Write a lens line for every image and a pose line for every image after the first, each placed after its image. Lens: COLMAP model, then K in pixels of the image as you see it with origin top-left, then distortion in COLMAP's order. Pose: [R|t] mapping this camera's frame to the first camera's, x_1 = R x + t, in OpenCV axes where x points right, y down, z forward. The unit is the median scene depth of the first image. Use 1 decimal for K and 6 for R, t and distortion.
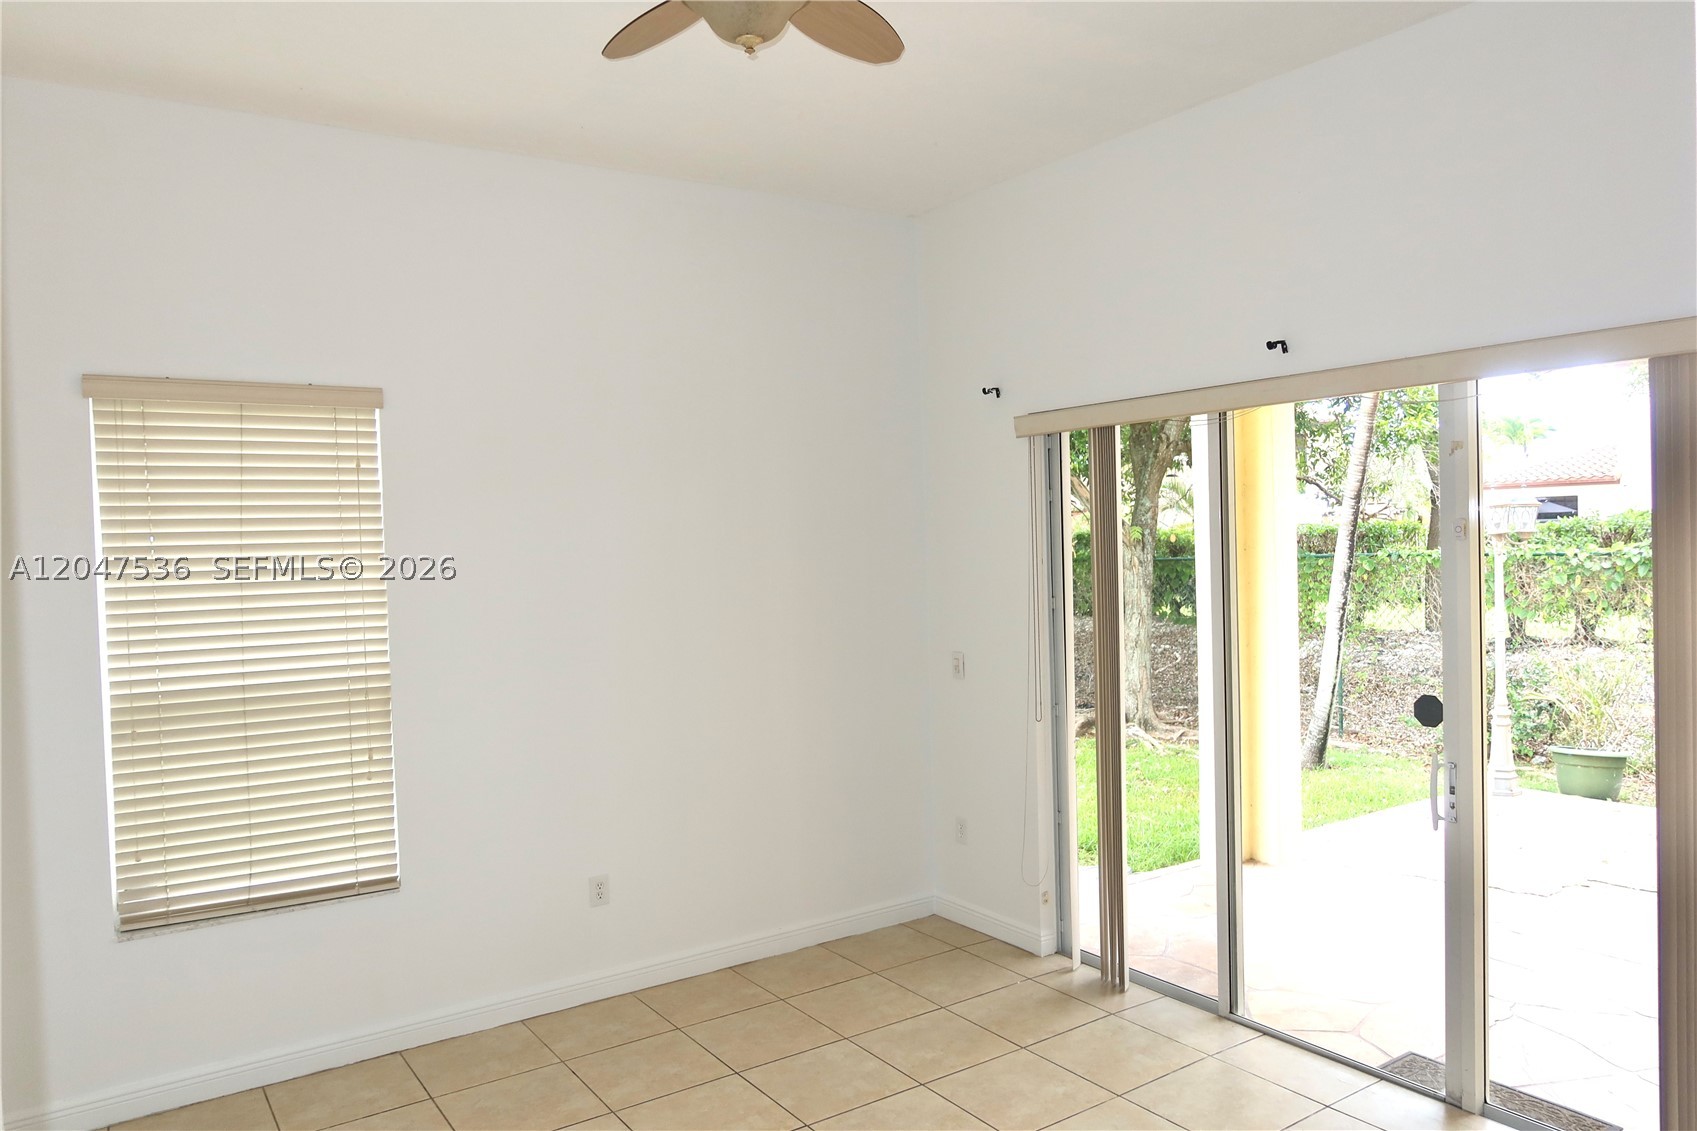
lens RADIAL K [[1177.4, 0, 850.1], [0, 1177.4, 574.7], [0, 0, 1]] dist [-0.022742, 0.003607]
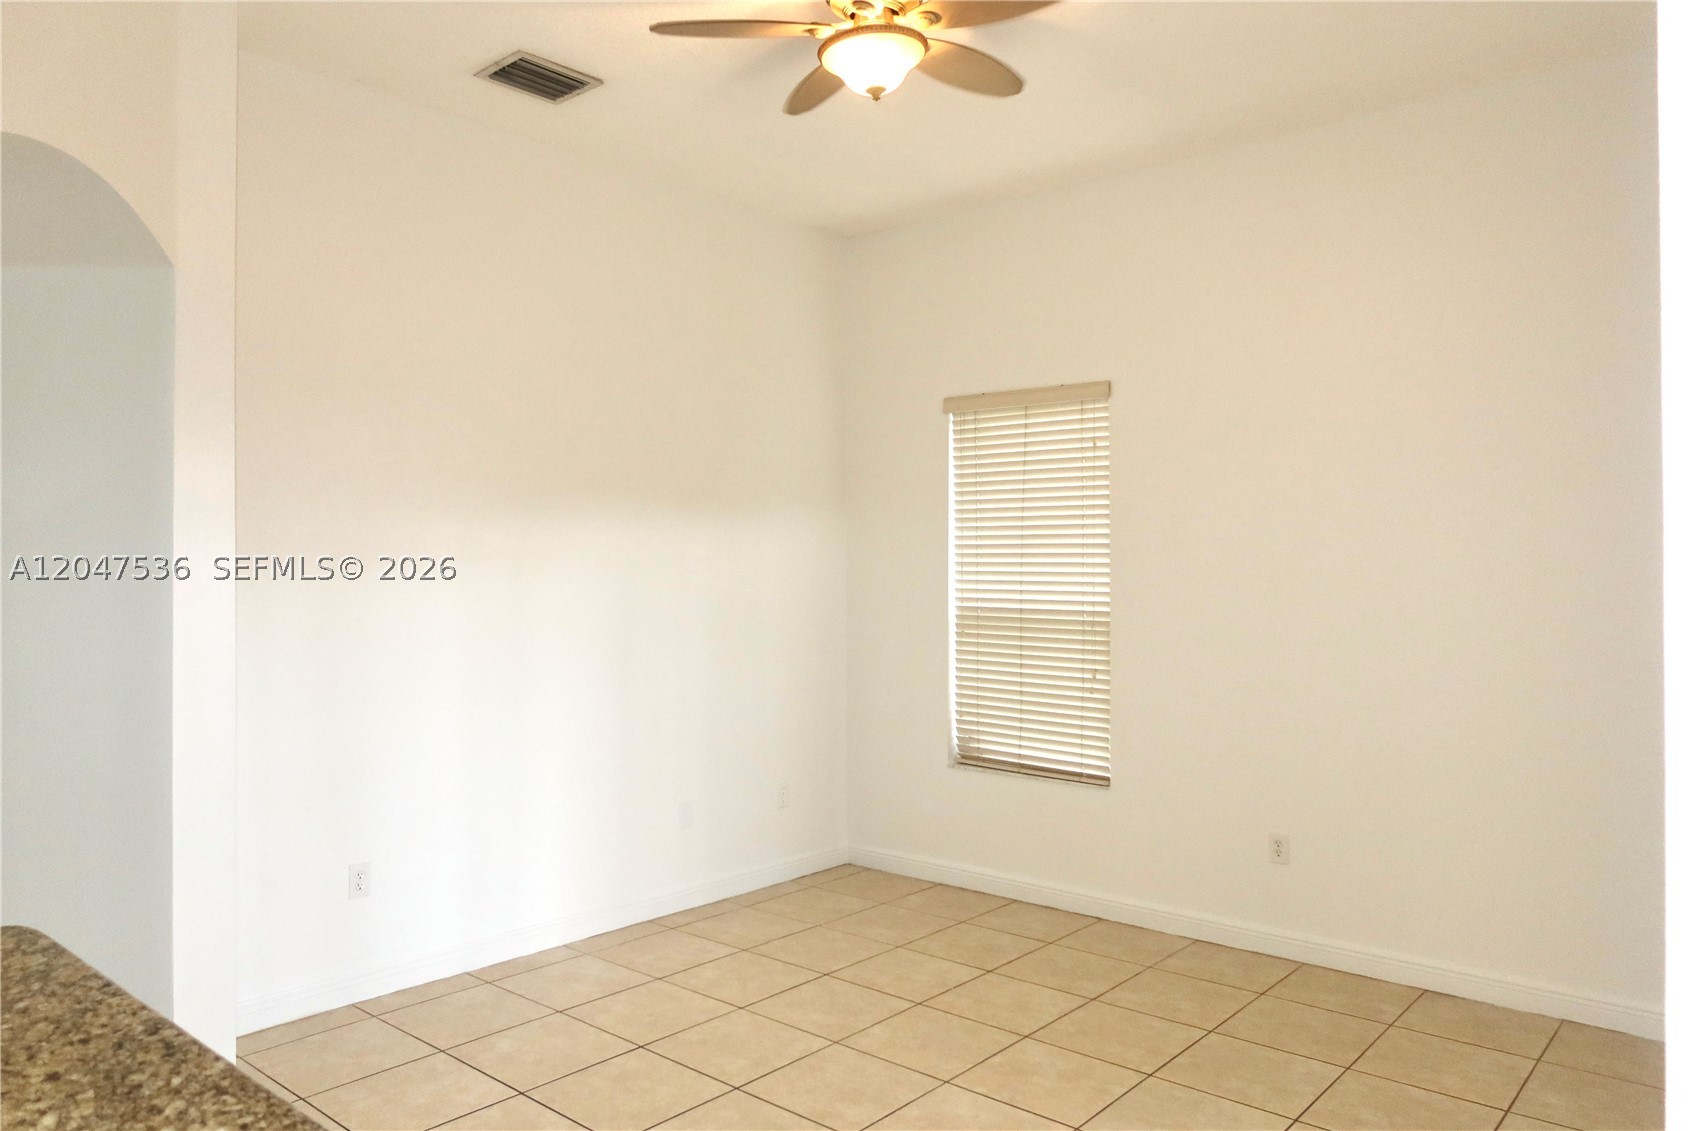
lens RADIAL K [[1177.4, 0, 850.9], [0, 1177.4, 555.1], [0, 0, 1]] dist [-0.022742, 0.003607]
pose [[0.255287, 0.024453, -0.966556, 0.778325], [-0.038686, 0.999138, 0.015060, 0.018267], [0.966091, 0.033547, 0.256013, 0.443600]]
